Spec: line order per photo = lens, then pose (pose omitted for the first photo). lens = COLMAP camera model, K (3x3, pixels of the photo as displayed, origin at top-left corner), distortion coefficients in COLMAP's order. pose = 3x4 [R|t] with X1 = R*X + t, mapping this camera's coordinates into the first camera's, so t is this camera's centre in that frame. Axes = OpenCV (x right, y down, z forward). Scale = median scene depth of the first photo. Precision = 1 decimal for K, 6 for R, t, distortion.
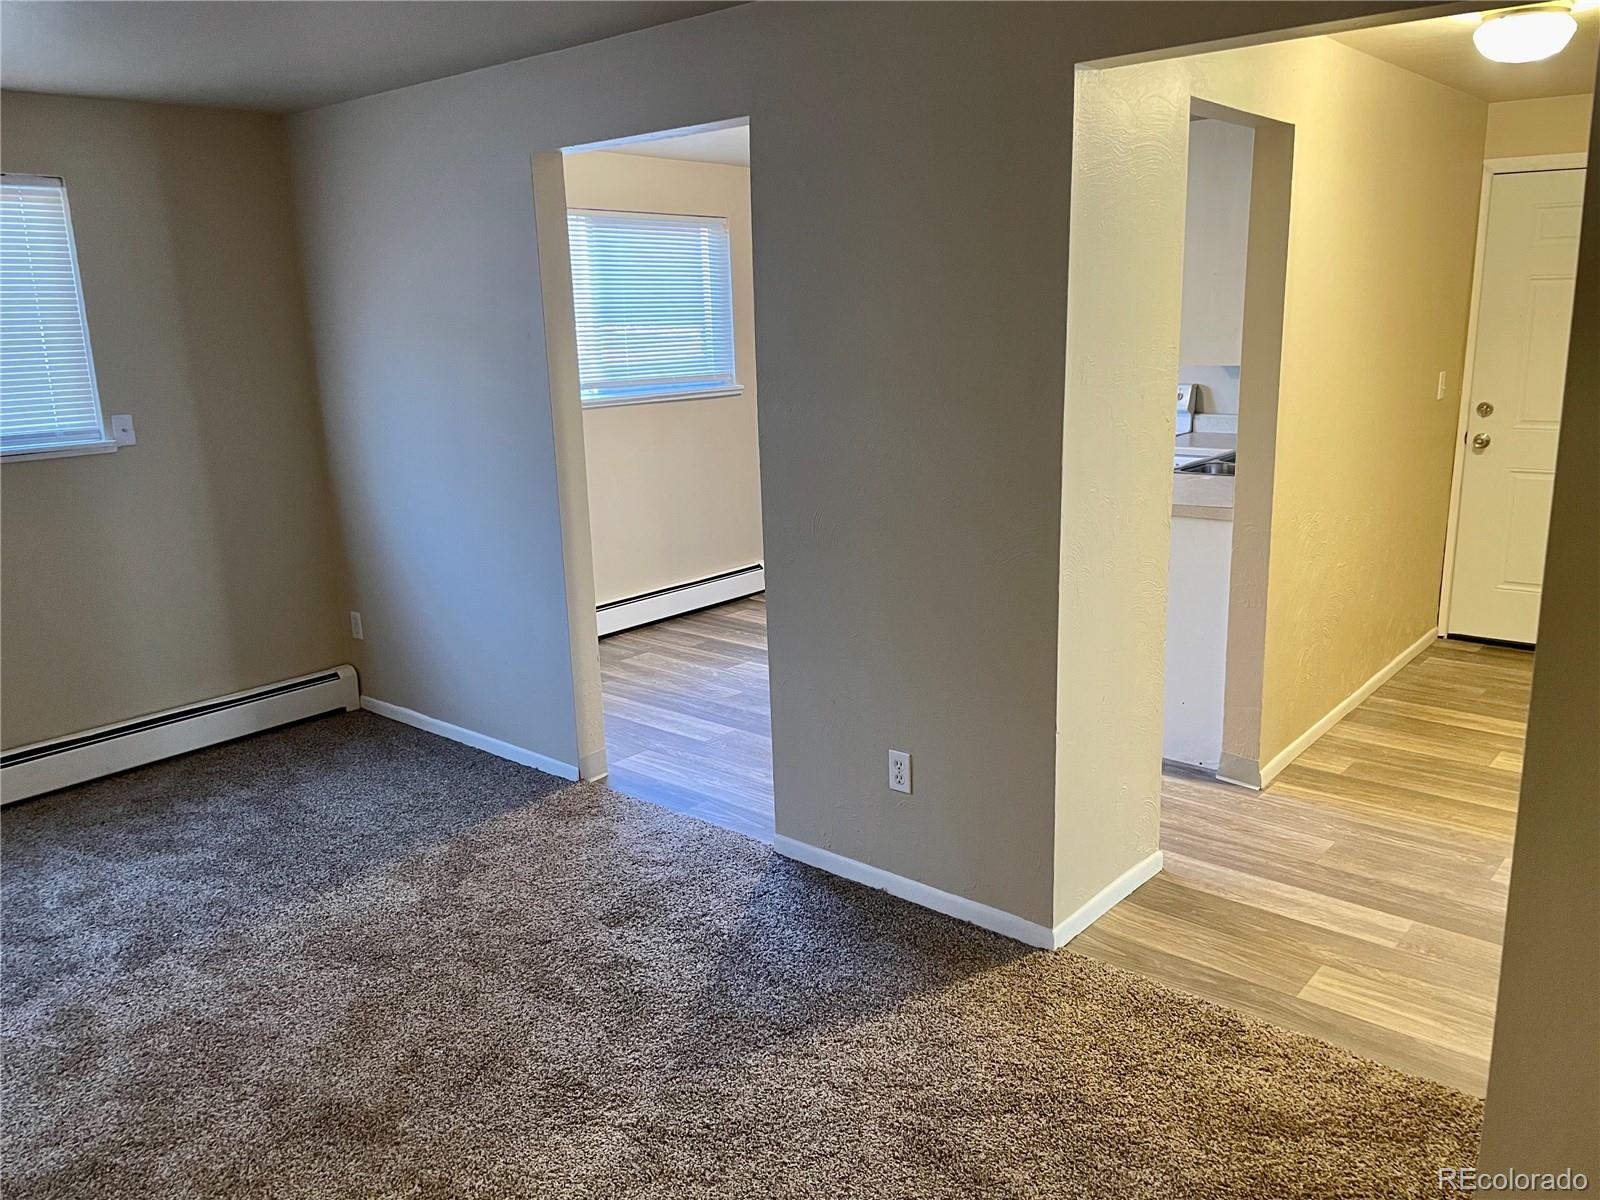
lens RADIAL K [[1209.2, 0, 794.3], [0, 1209.2, 594.8], [0, 0, 1]] dist [0.083705, -0.100591]
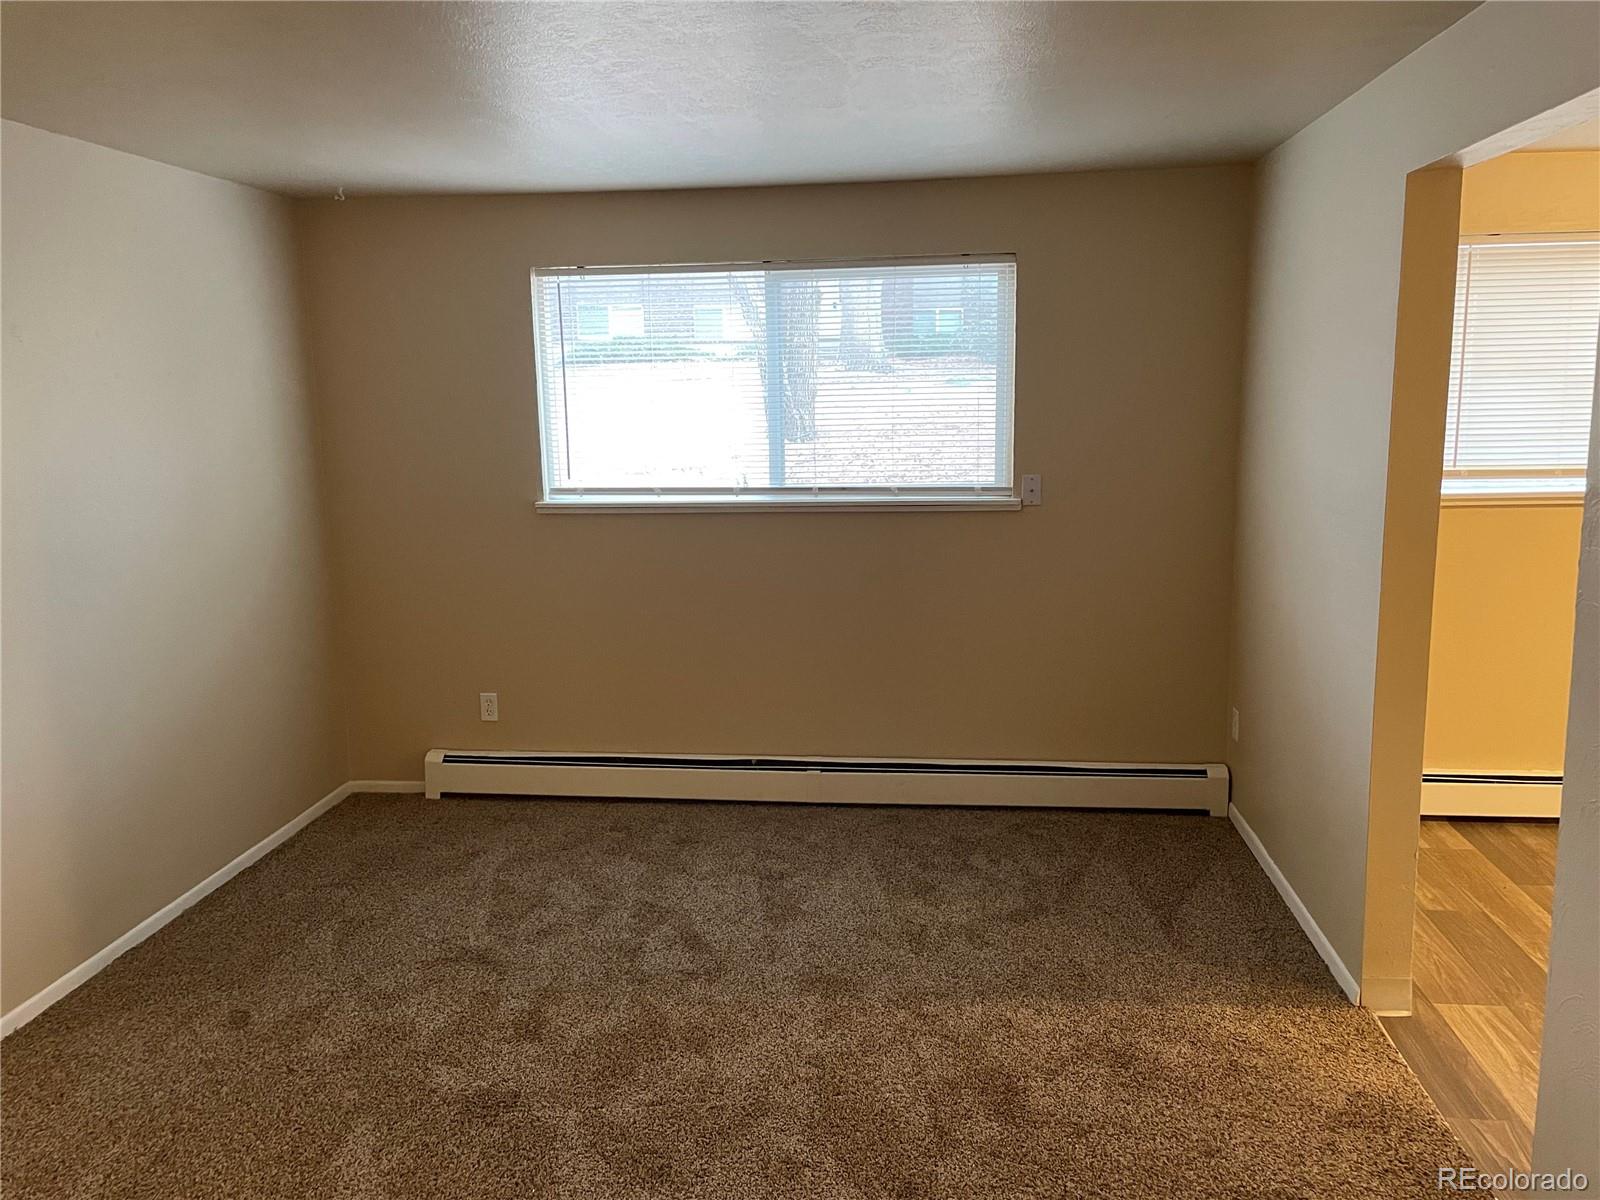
lens RADIAL K [[1209.2, 0, 799.9], [0, 1209.2, 598.6], [0, 0, 1]] dist [0.083705, -0.100591]
pose [[0.566510, 0.150280, -0.810236, 0.198543], [-0.188341, 0.980818, 0.050232, -0.058198], [0.802243, 0.124144, 0.583947, 0.248470]]
